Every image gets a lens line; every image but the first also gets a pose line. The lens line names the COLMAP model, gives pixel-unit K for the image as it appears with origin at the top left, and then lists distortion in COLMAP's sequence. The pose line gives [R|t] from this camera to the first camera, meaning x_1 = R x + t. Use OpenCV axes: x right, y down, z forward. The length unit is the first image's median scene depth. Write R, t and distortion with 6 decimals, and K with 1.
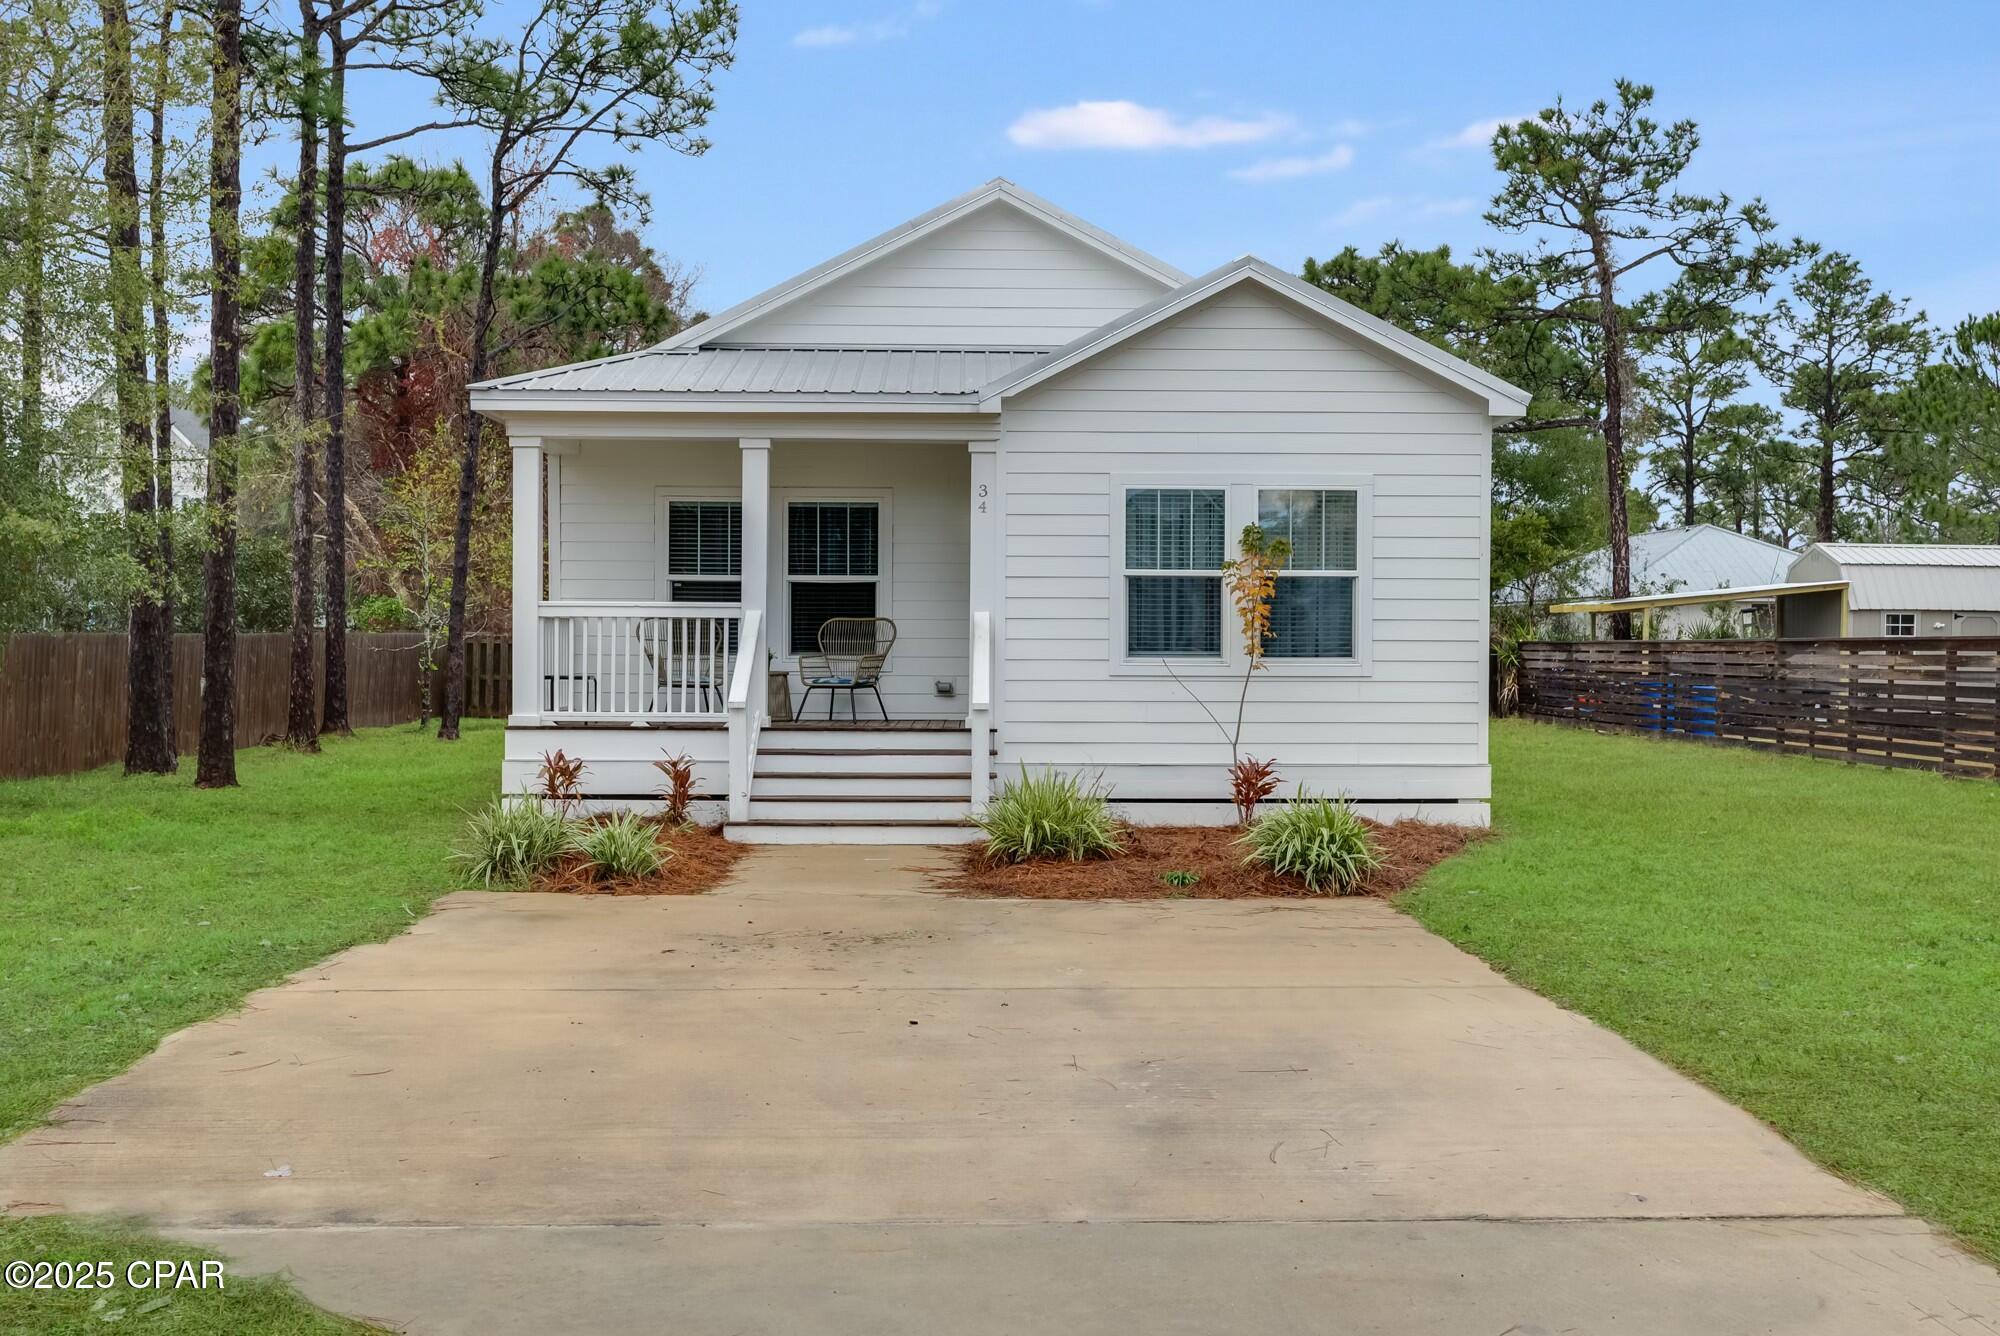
lens RADIAL K [[1673.8, 0, 999.3], [0, 1673.8, 663.3], [0, 0, 1]] dist [0.013949, 0.001205]
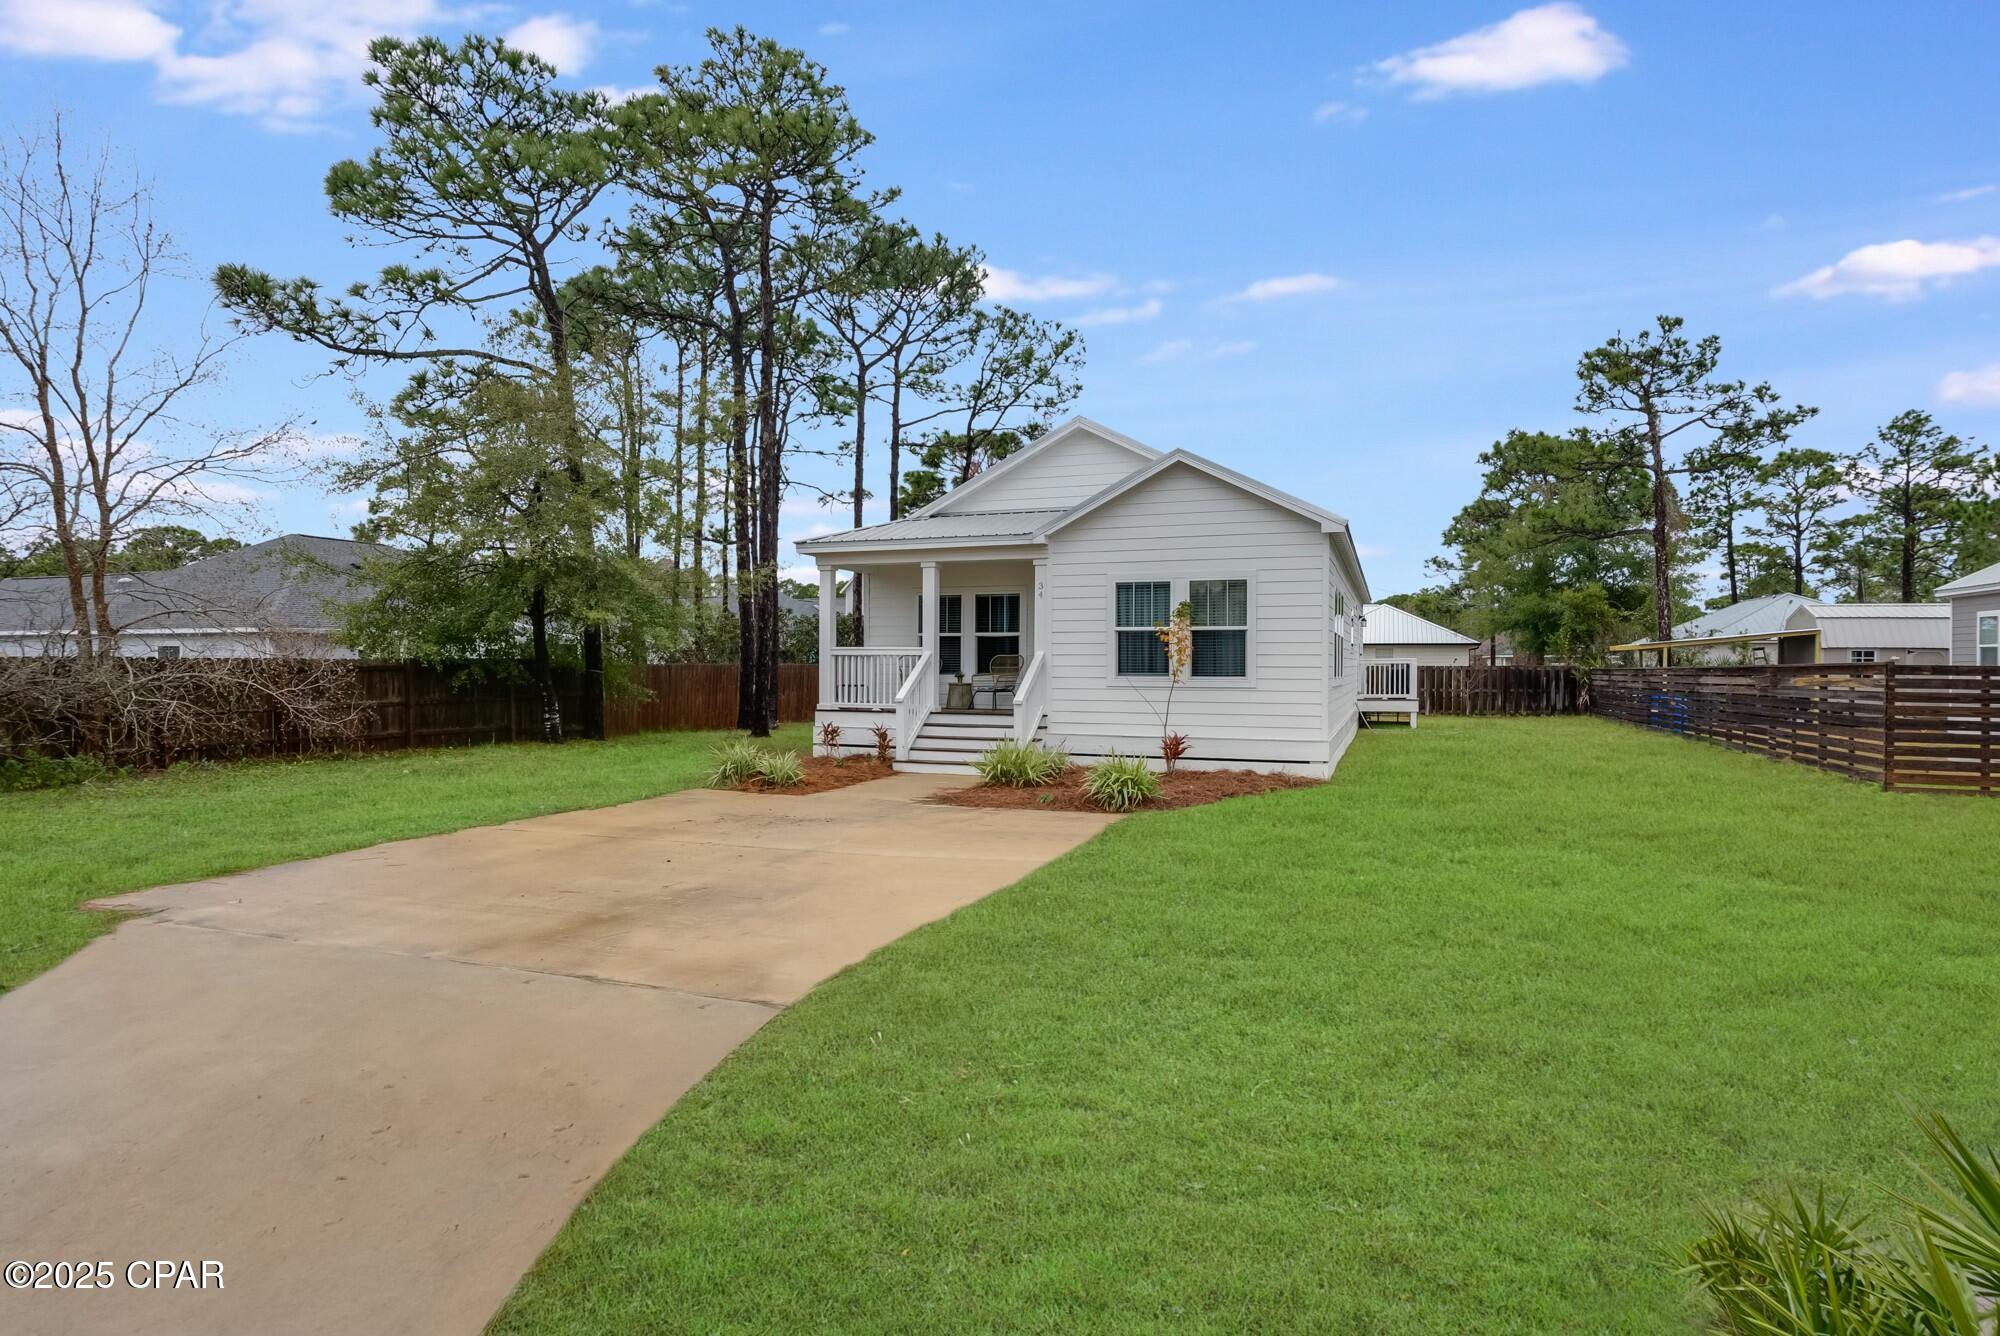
lens RADIAL K [[888.4, 0, 1000.4], [0, 888.4, 672.6], [0, 0, 1]] dist [-0.003276, -0.000217]
pose [[0.948865, 0.001897, -0.315677, 0.222302], [-0.004458, 0.999963, -0.007391, 0.000302], [0.315651, 0.008420, 0.948838, 0.047791]]
